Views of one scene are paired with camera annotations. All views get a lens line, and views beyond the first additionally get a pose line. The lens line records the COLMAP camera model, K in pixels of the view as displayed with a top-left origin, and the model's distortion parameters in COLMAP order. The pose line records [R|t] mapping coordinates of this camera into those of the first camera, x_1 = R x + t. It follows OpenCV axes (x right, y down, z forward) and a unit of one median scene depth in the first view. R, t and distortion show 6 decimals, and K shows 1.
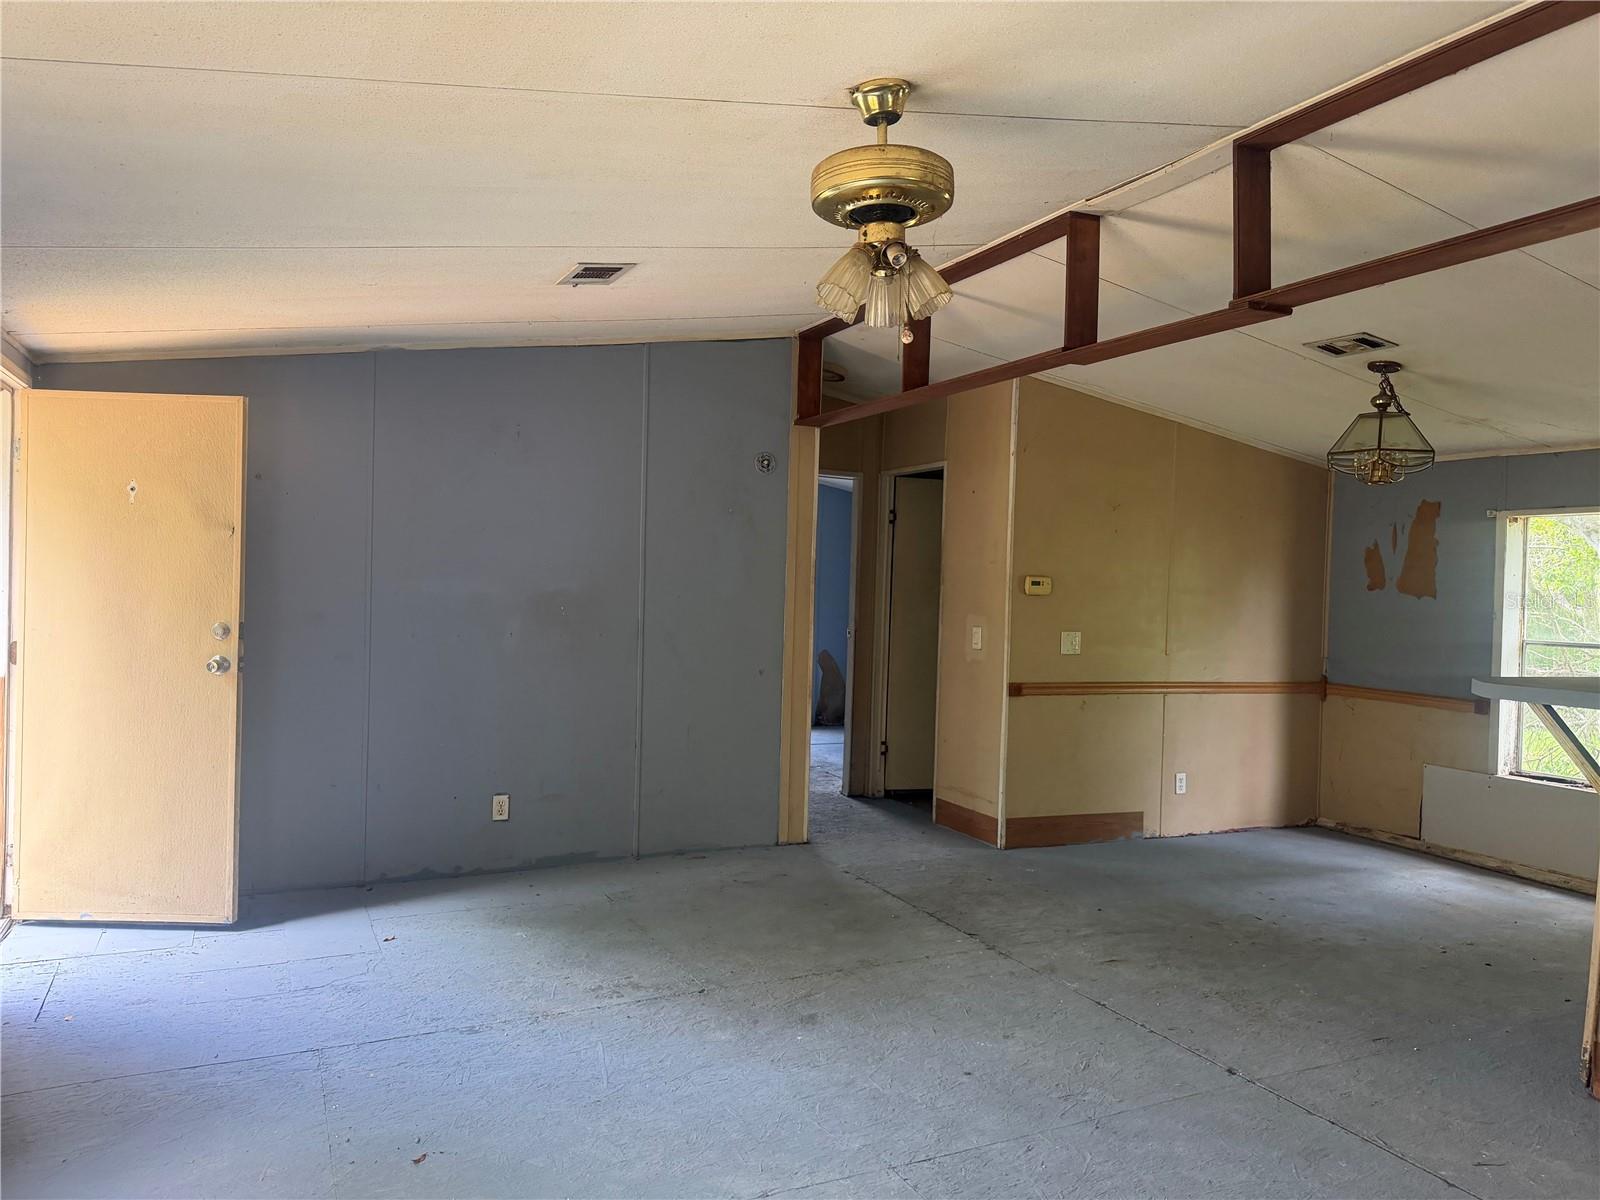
lens RADIAL K [[1114.9, 0, 800.6], [0, 1114.9, 591.6], [0, 0, 1]] dist [0.071468, -0.112462]
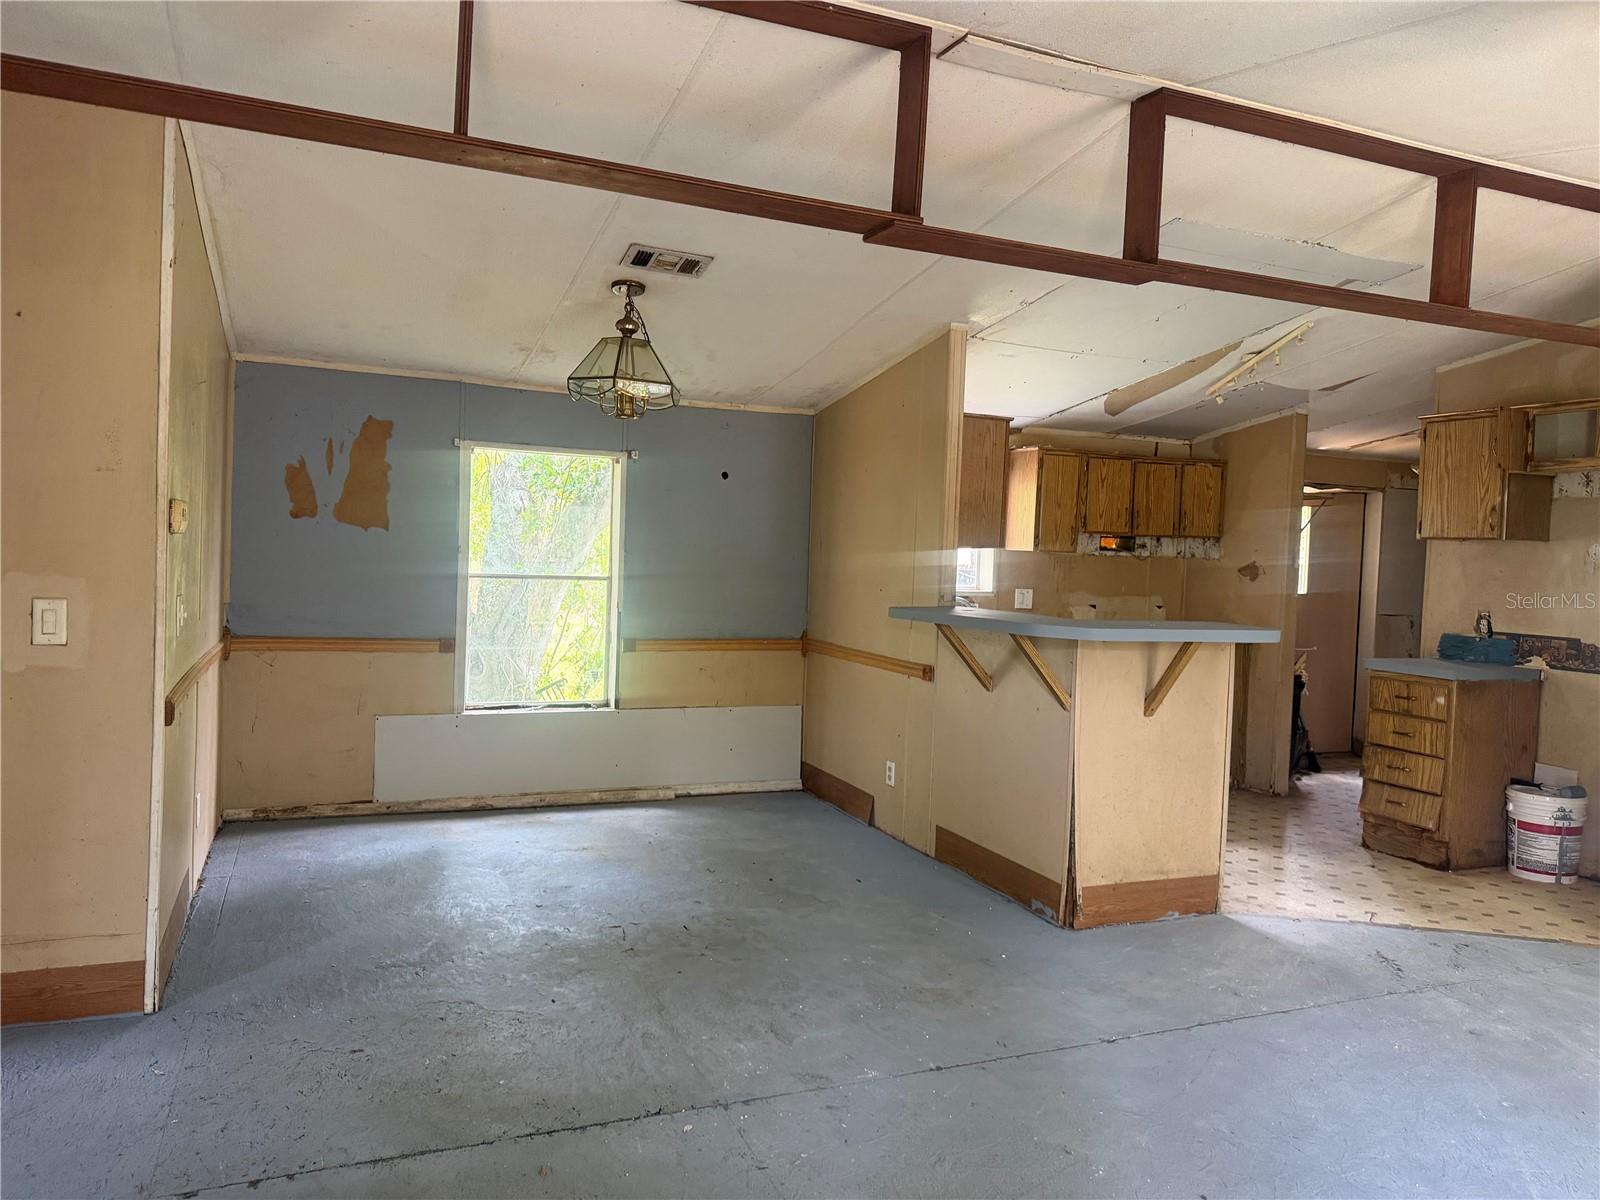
lens RADIAL K [[1114.9, 0, 800.6], [0, 1114.9, 591.6], [0, 0, 1]] dist [0.071468, -0.112462]
pose [[0.044868, -0.067422, 0.996715, -0.292245], [-0.033131, 0.997071, 0.068937, -0.016288], [-0.998443, -0.036115, 0.042503, 0.599084]]
